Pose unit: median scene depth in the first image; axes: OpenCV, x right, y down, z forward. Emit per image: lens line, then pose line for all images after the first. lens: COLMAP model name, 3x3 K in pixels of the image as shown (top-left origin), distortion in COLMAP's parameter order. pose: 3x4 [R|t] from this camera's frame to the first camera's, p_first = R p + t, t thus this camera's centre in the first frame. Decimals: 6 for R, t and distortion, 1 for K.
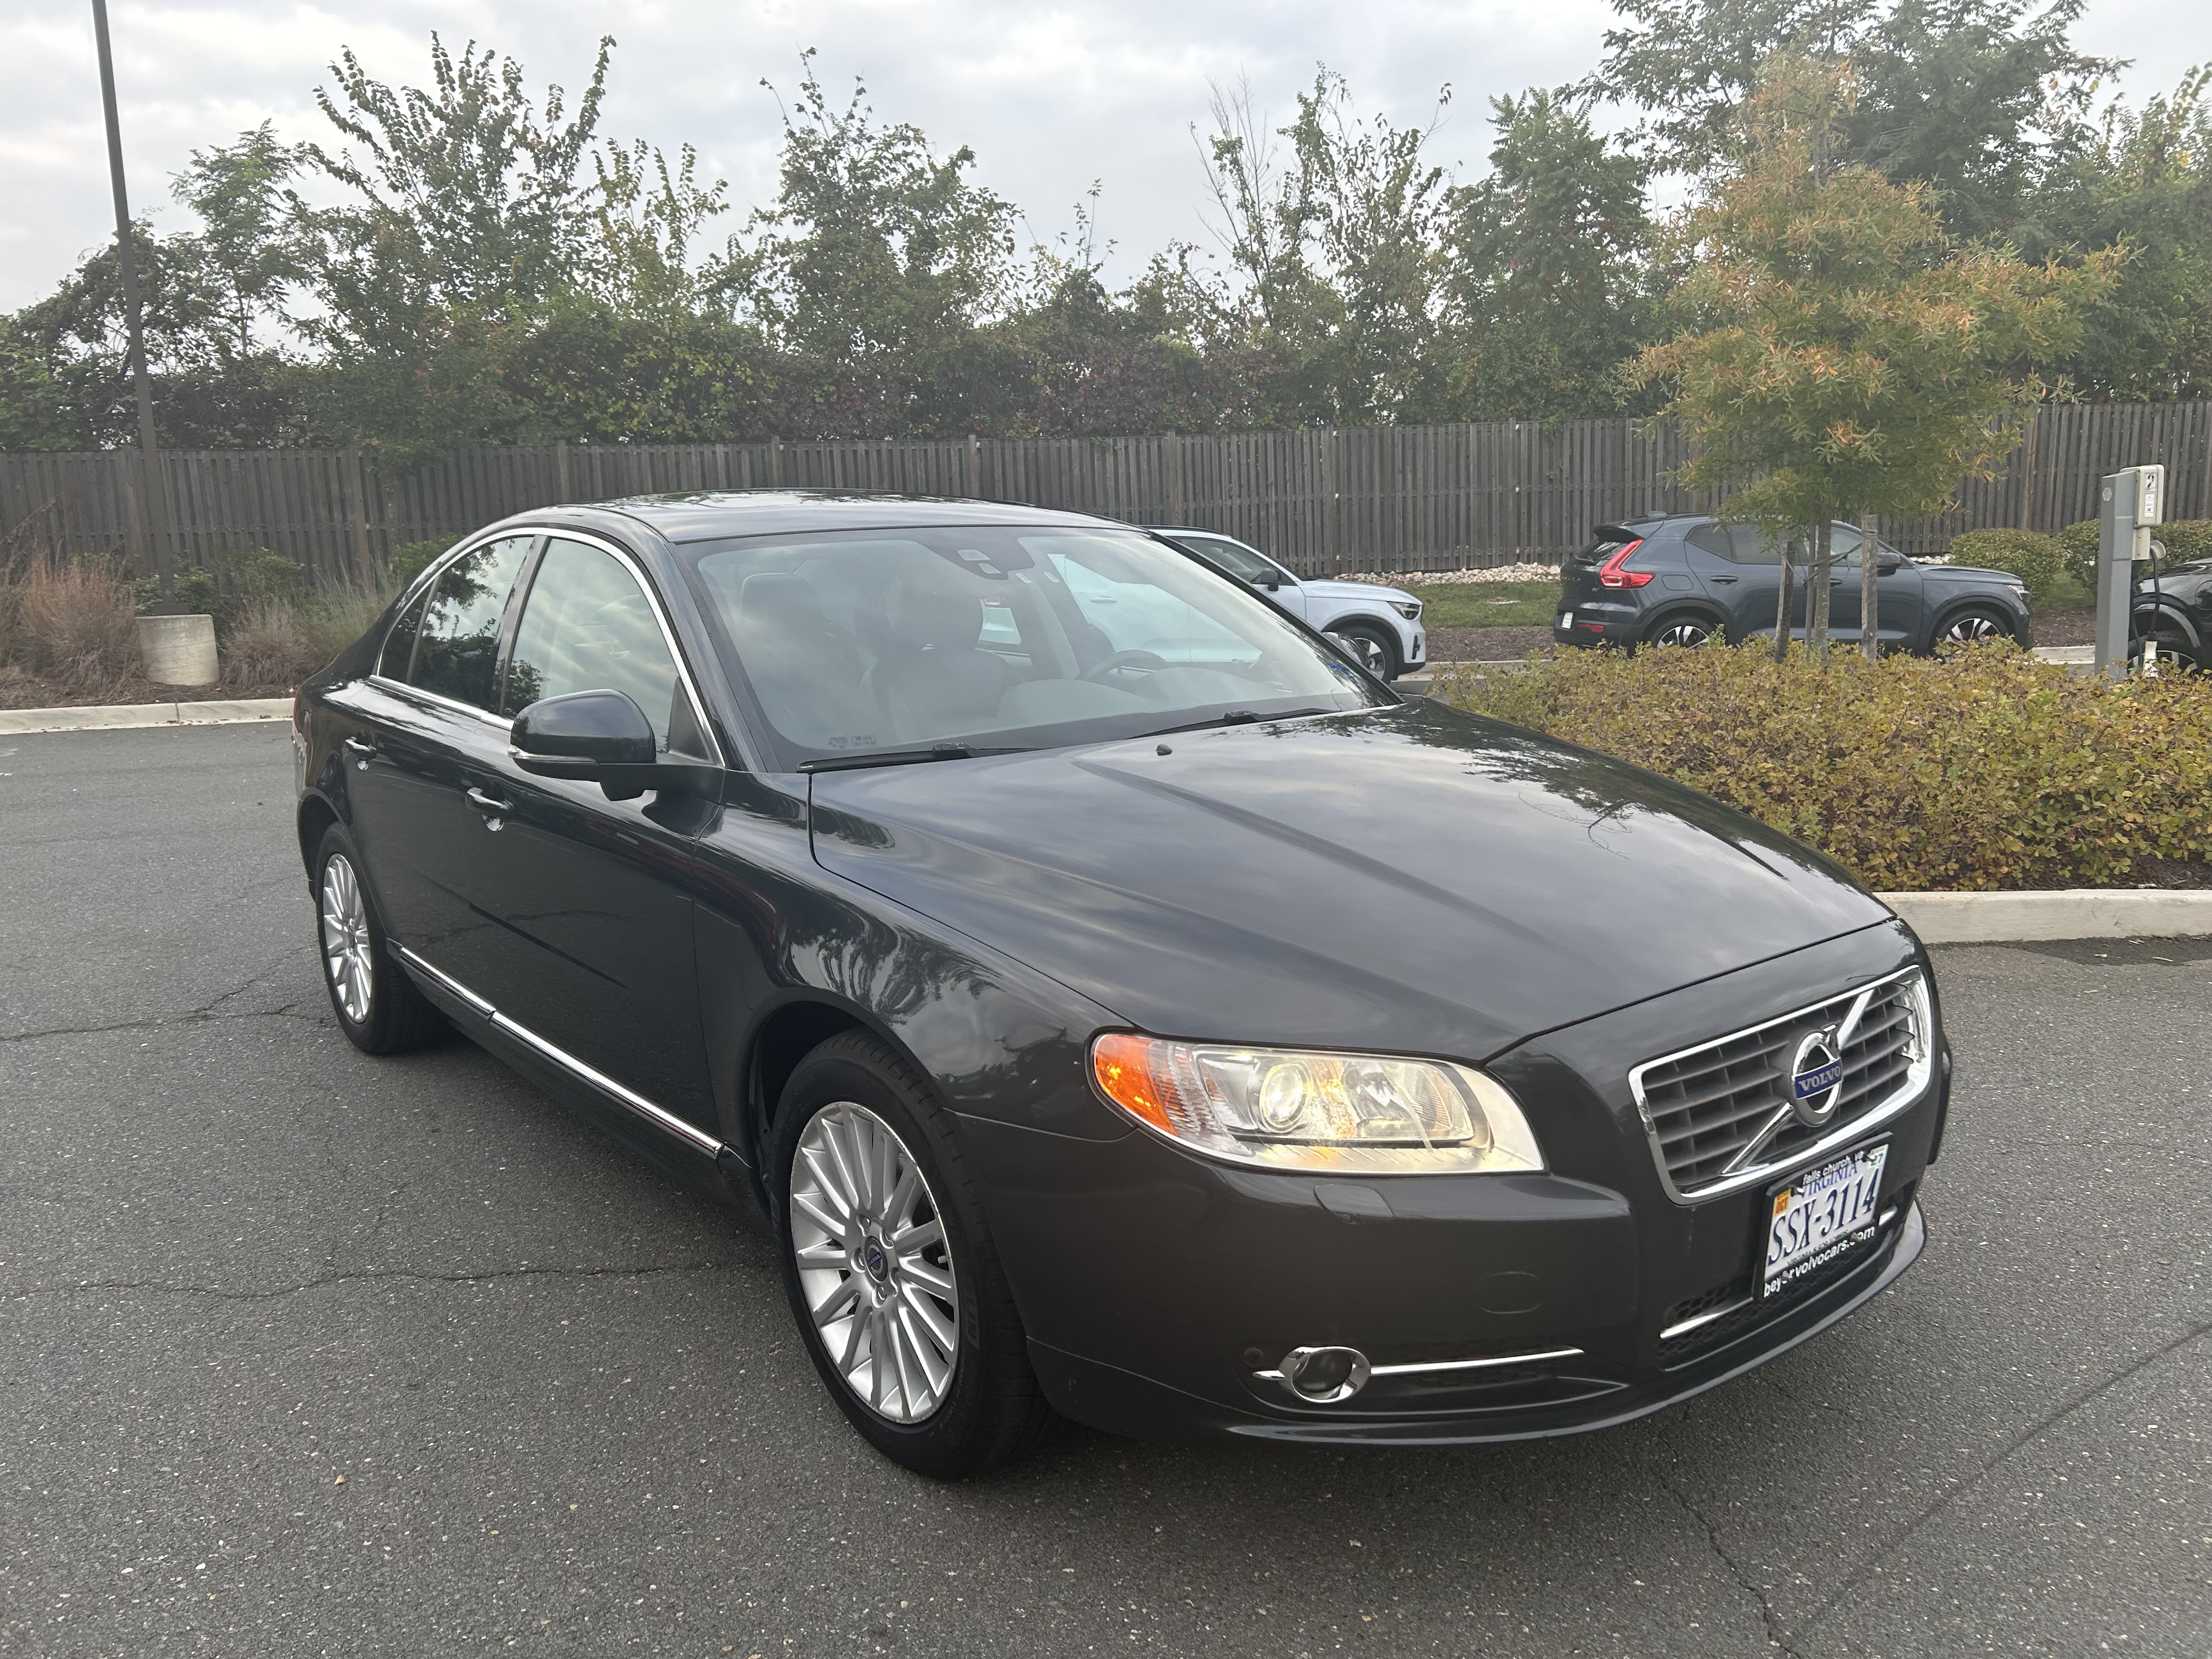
lens RADIAL K [[1687.2, 0, 1106.0], [0, 1687.2, 829.5], [0, 0, 1]] dist [0.008565, -0.000083]
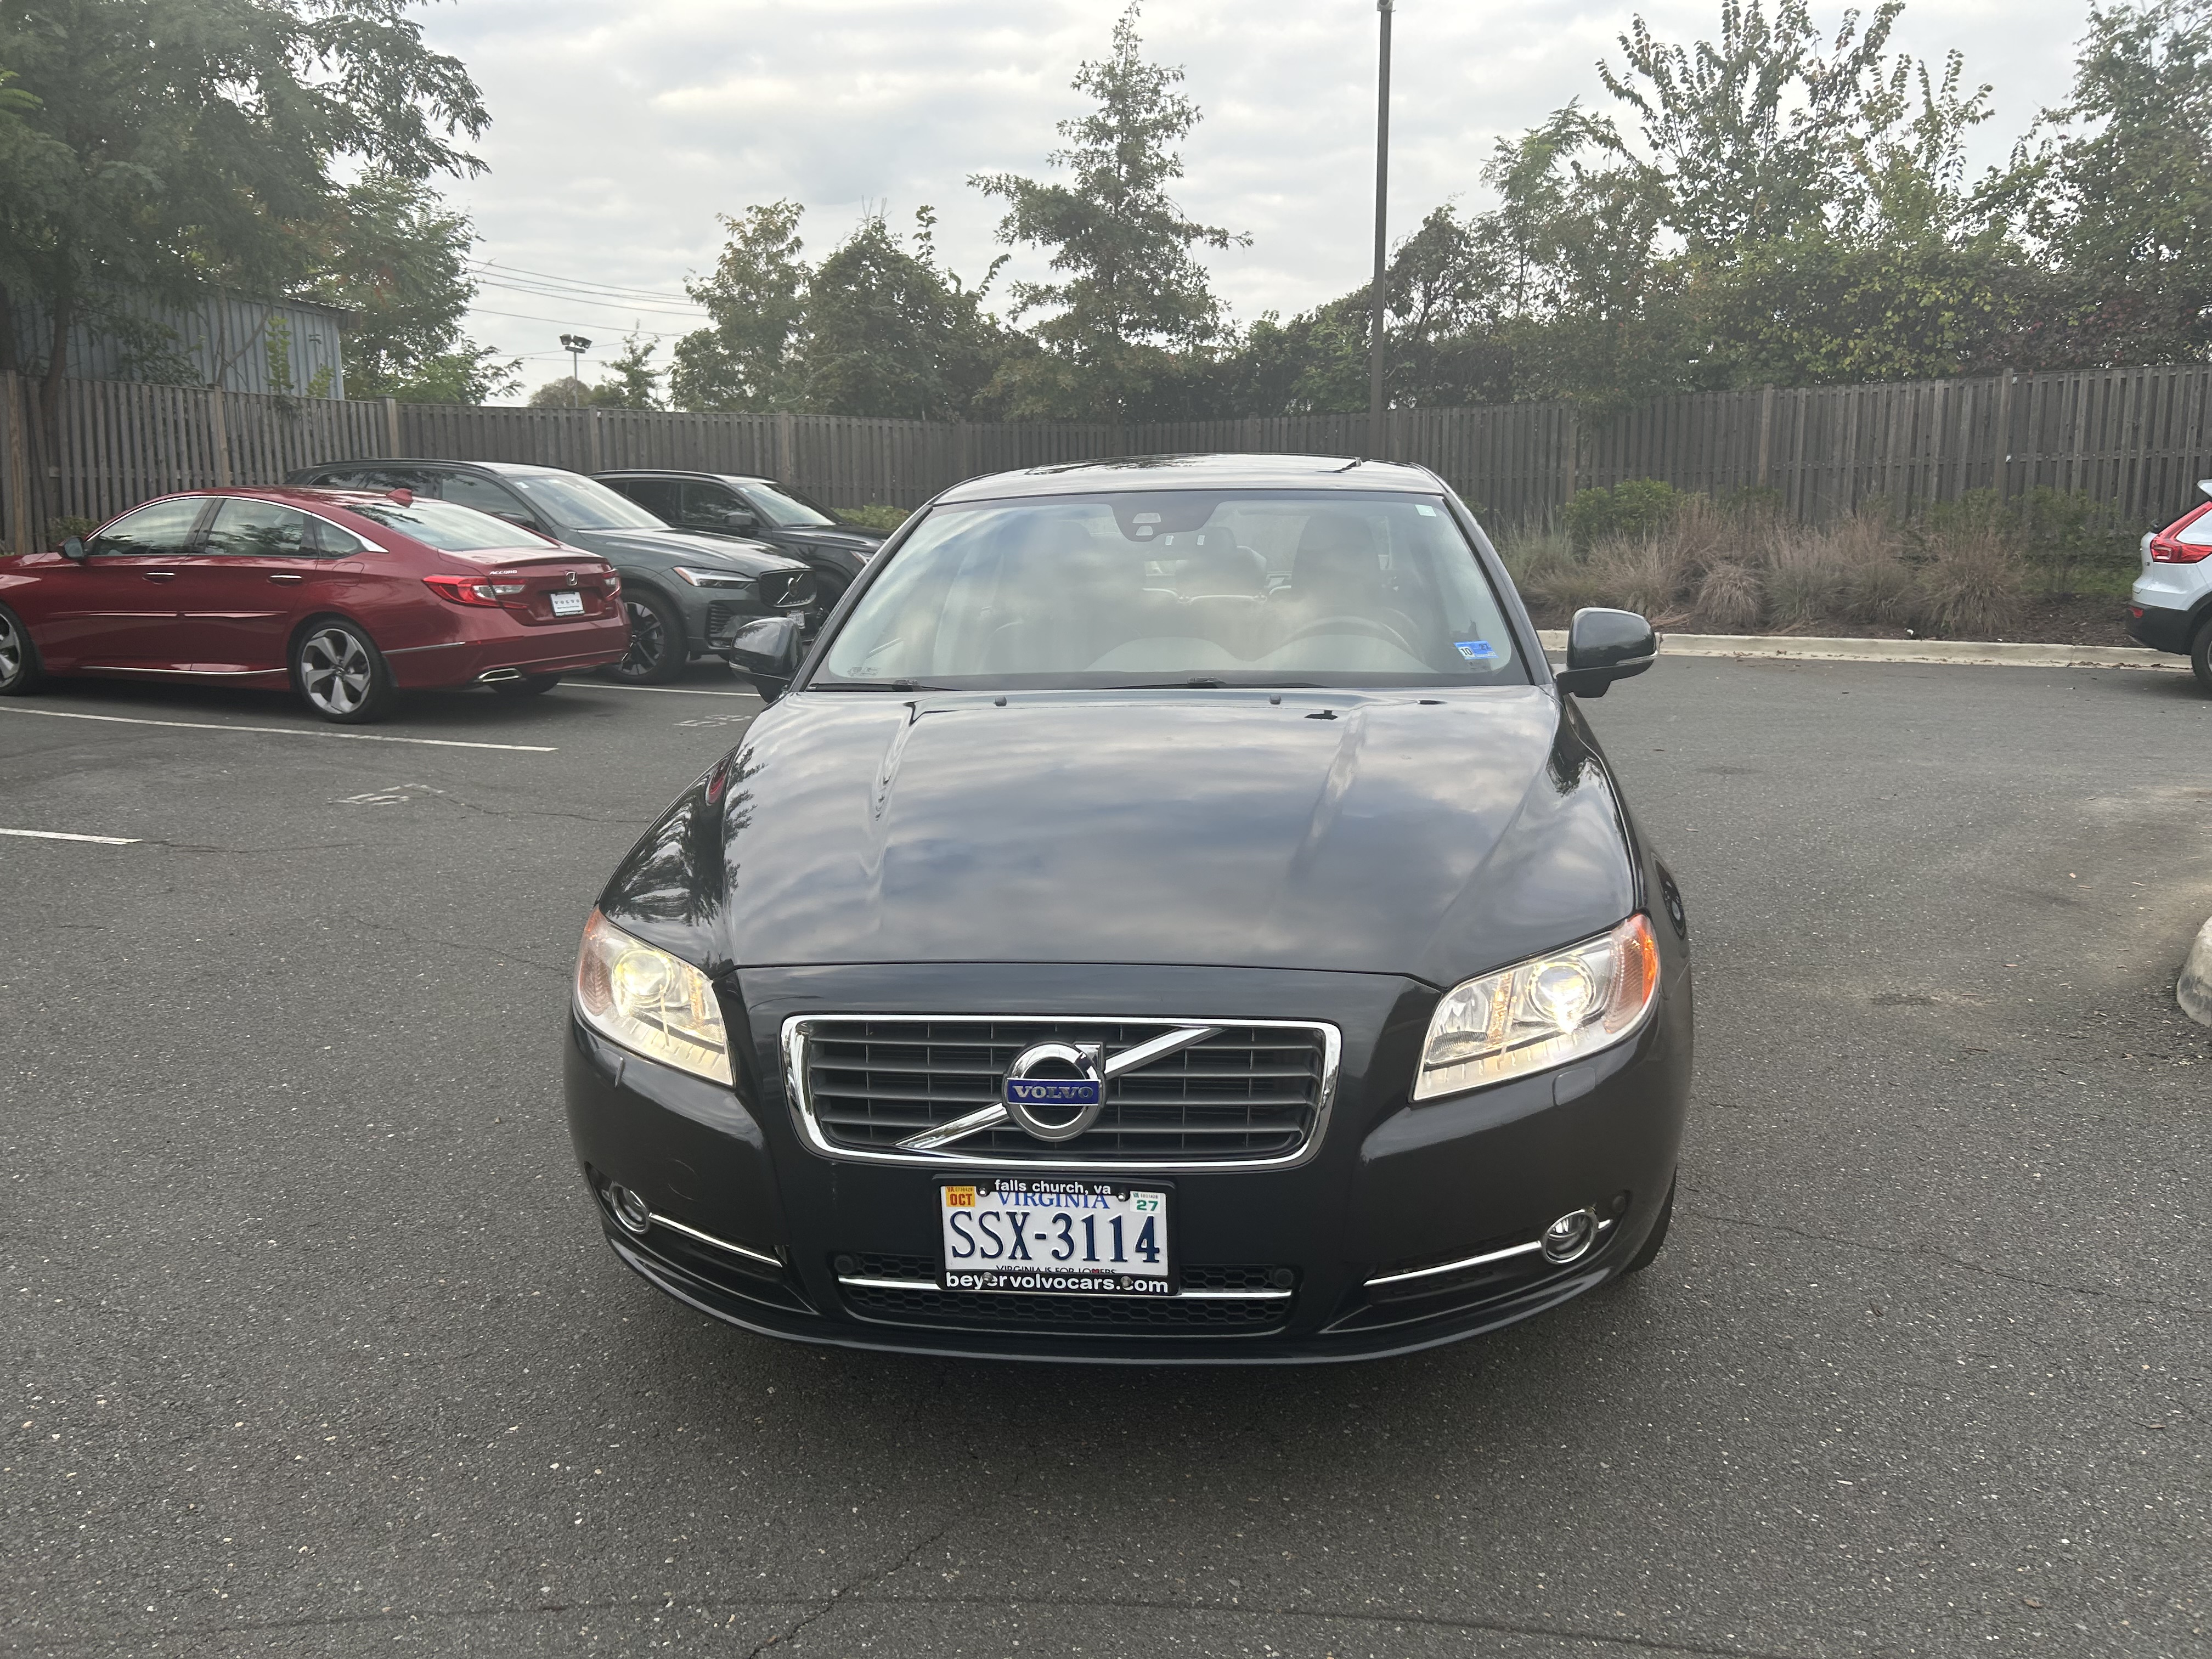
lens RADIAL K [[1639.5, 0, 1071.3], [0, 1639.5, 772.2], [0, 0, 1]] dist [0.110746, -0.098915]
pose [[0.703125, 0.128102, -0.699432, 0.099471], [-0.125921, 0.990524, 0.054830, -0.007982], [0.699828, 0.049521, 0.712593, 0.031041]]
